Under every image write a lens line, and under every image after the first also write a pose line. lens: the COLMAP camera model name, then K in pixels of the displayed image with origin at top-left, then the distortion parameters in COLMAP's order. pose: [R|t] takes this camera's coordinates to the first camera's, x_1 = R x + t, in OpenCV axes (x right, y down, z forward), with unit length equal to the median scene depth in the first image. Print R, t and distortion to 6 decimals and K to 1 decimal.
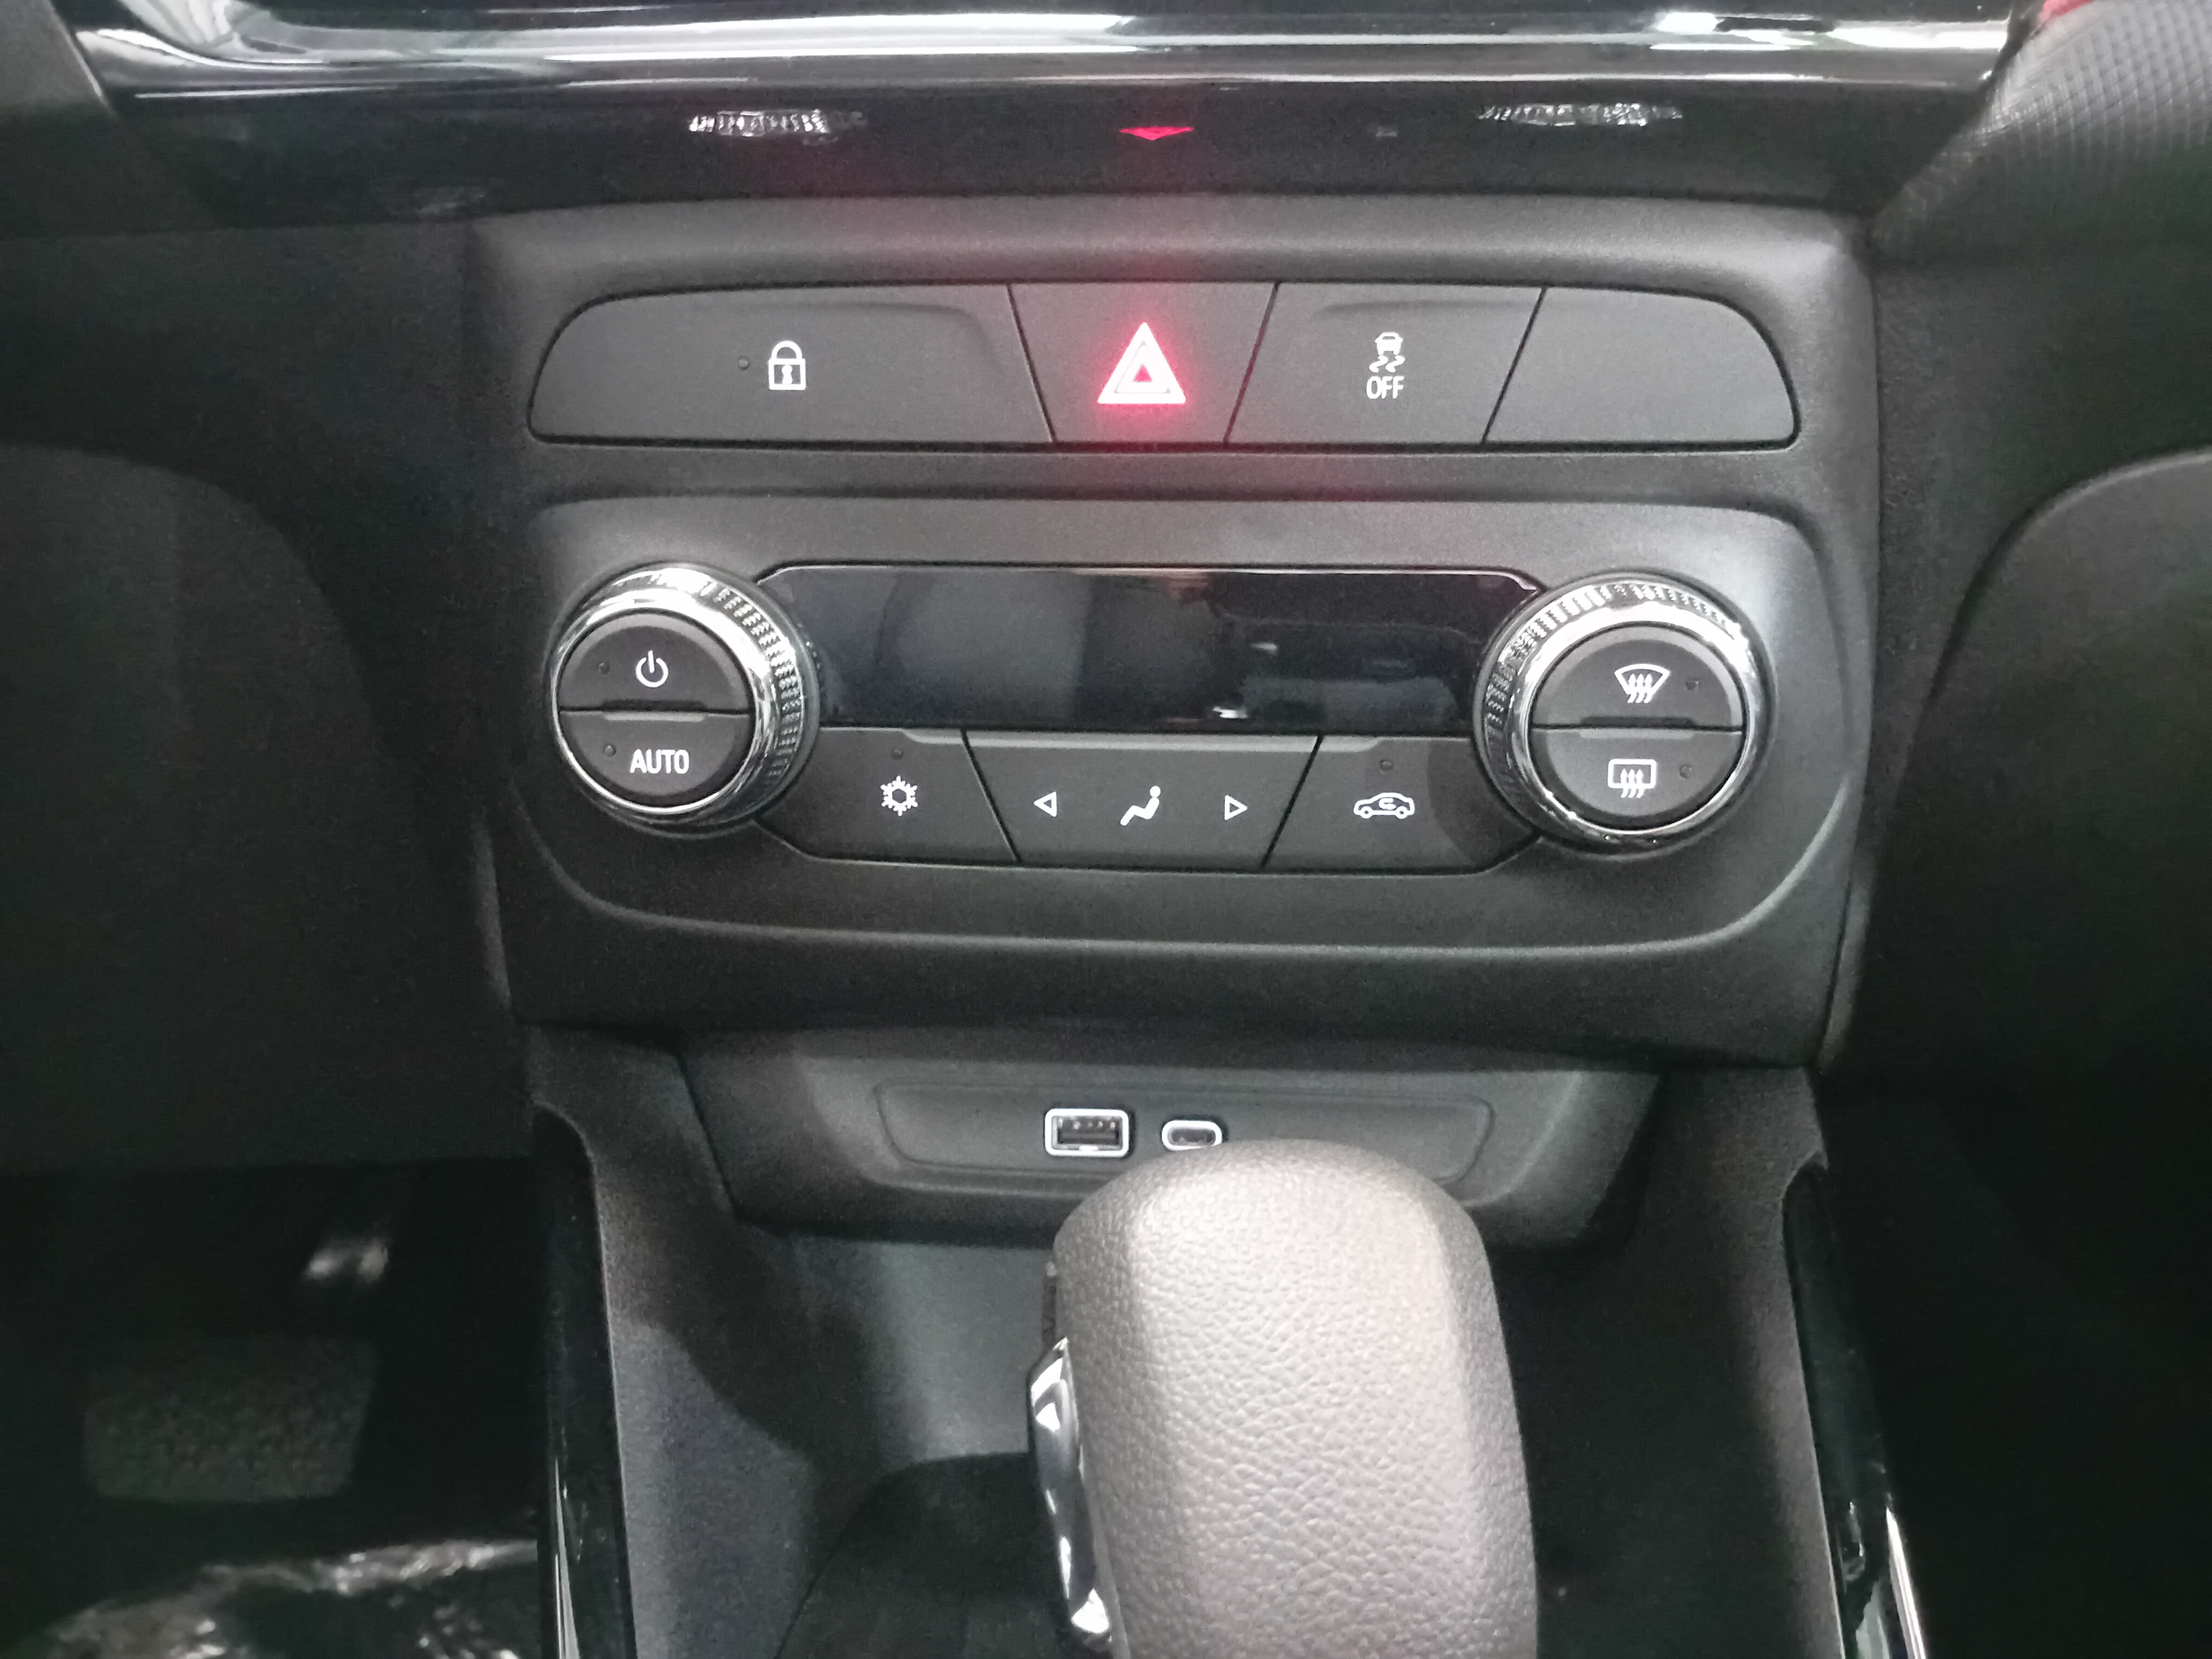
lens RADIAL K [[1645.3, 0, 1151.2], [0, 1645.3, 837.3], [0, 0, 1]] dist [0.082874, -0.178685]
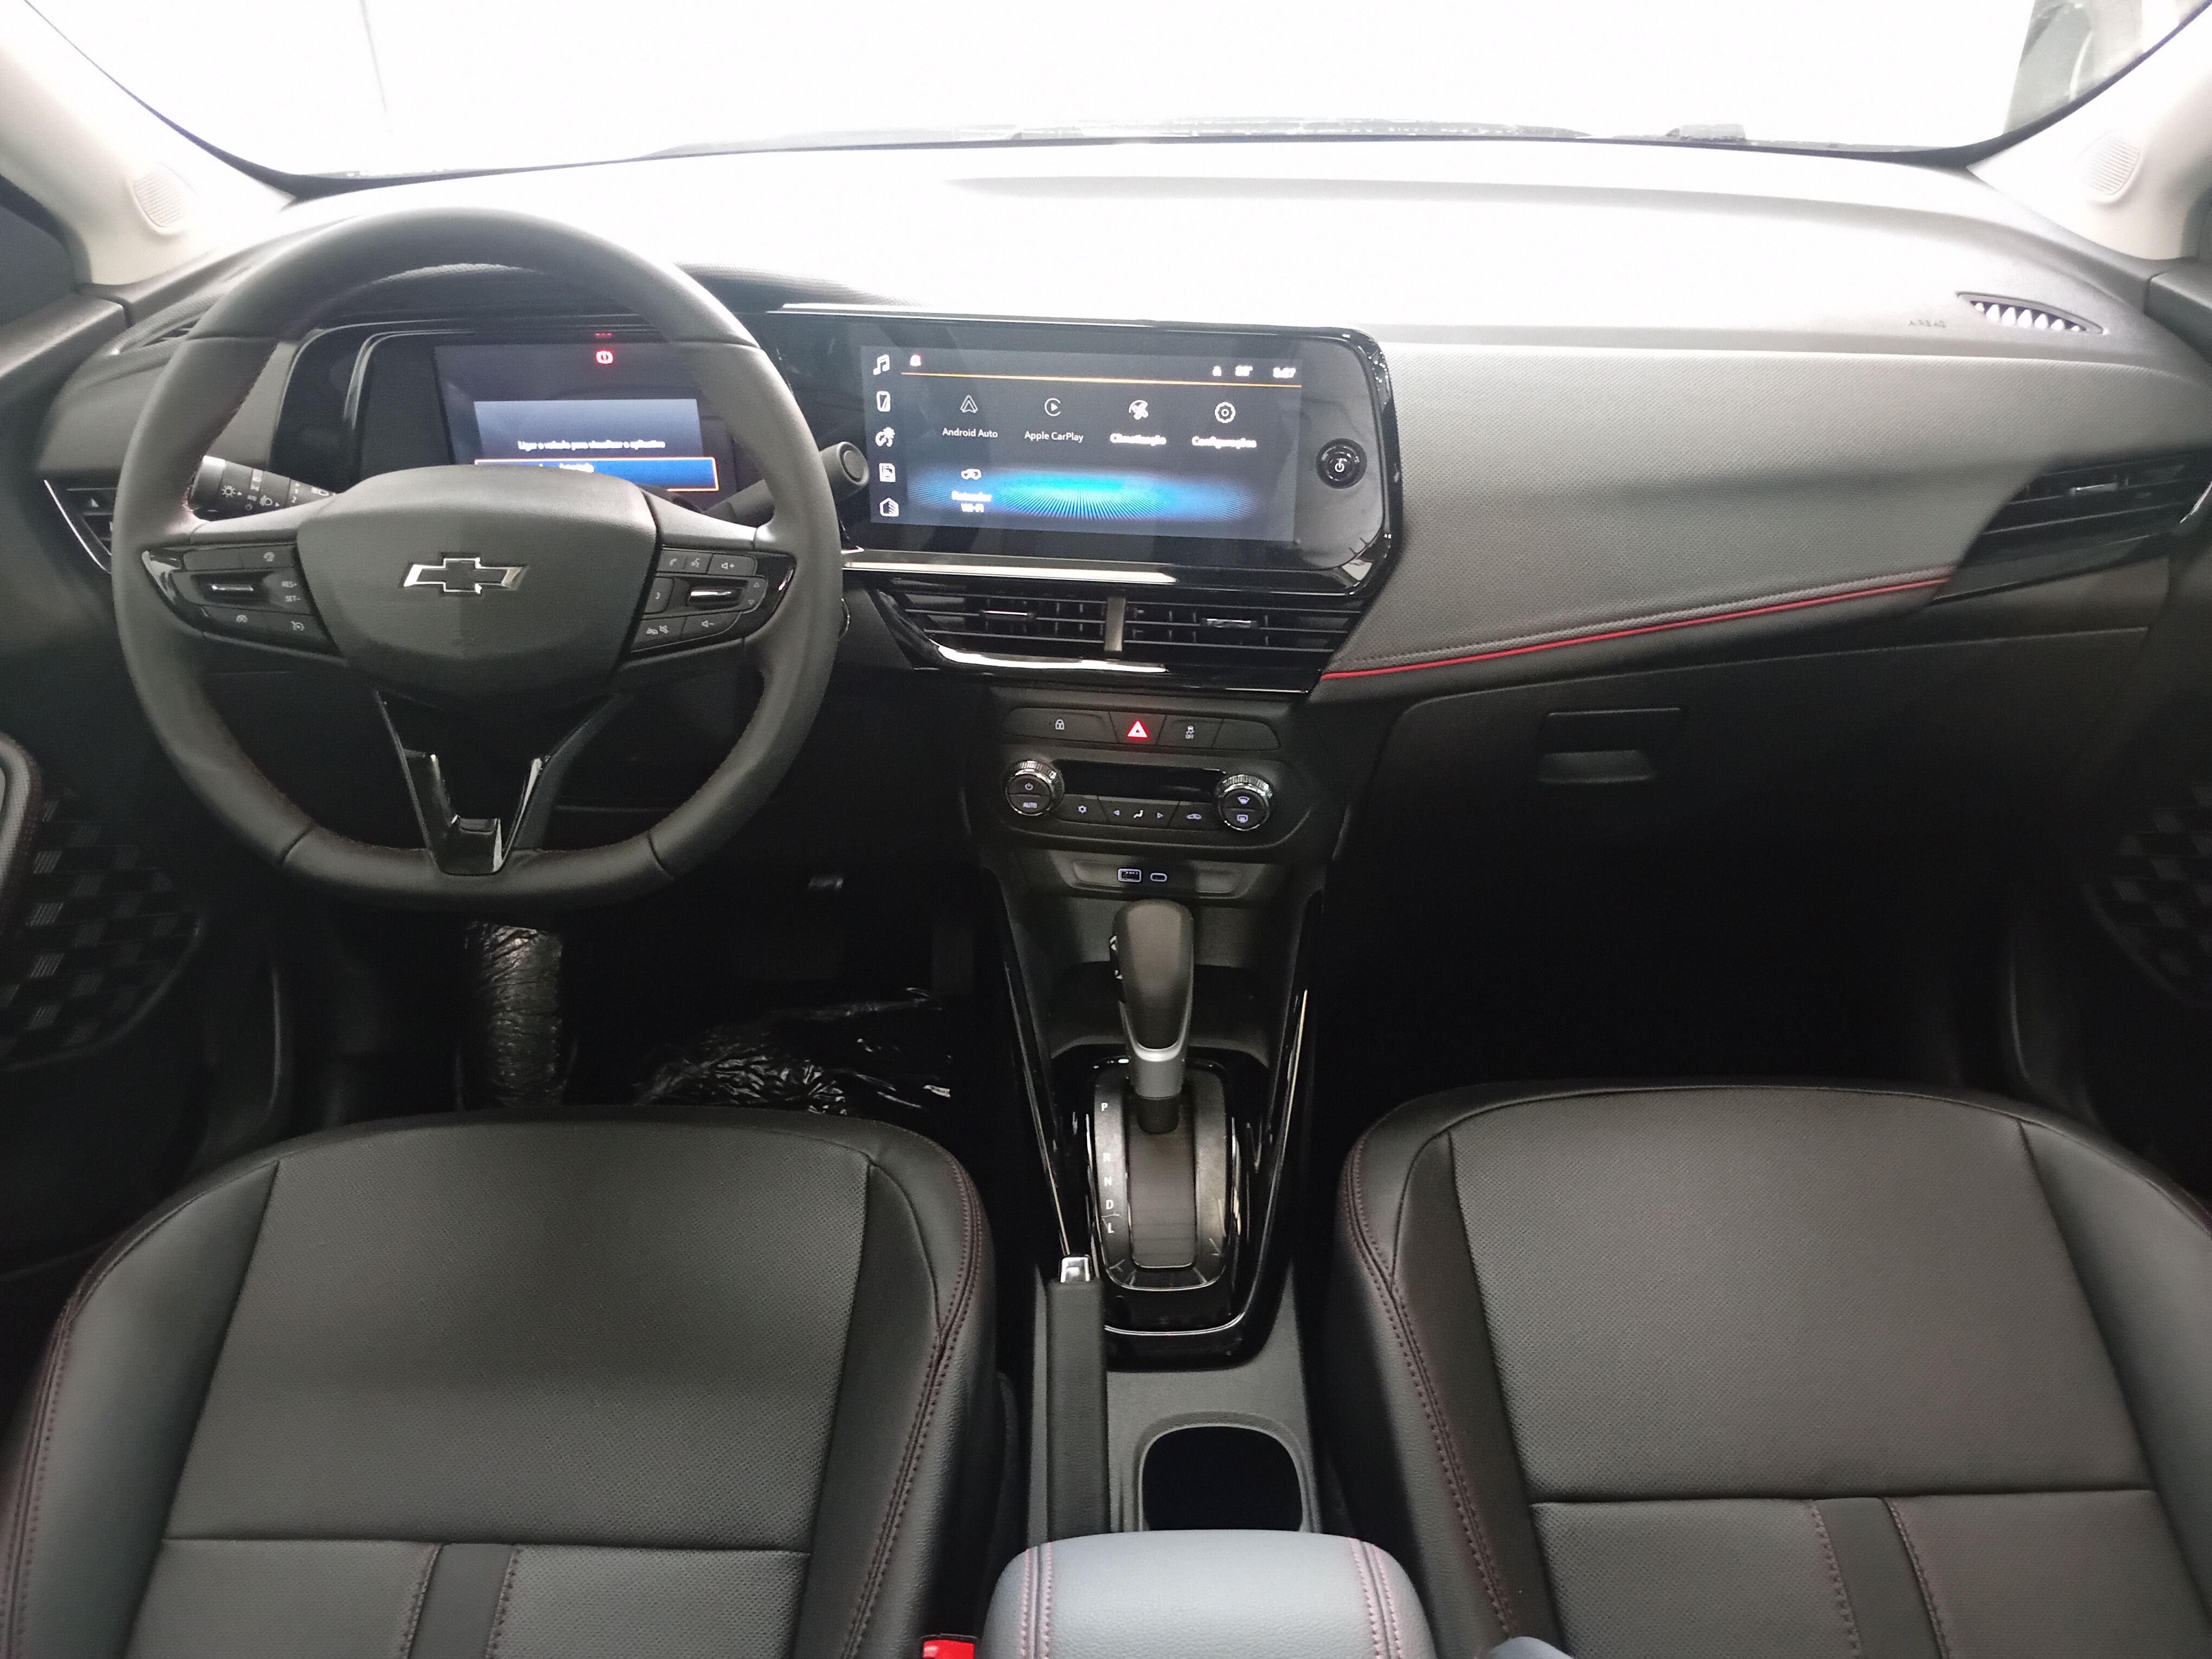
lens RADIAL K [[1645.3, 0, 1151.2], [0, 1645.3, 837.3], [0, 0, 1]] dist [0.082874, -0.178685]
pose [[0.998260, 0.022288, -0.054598, 0.265301], [-0.008011, 0.968497, 0.248896, -1.038863], [0.058426, -0.248025, 0.966990, -3.197269]]
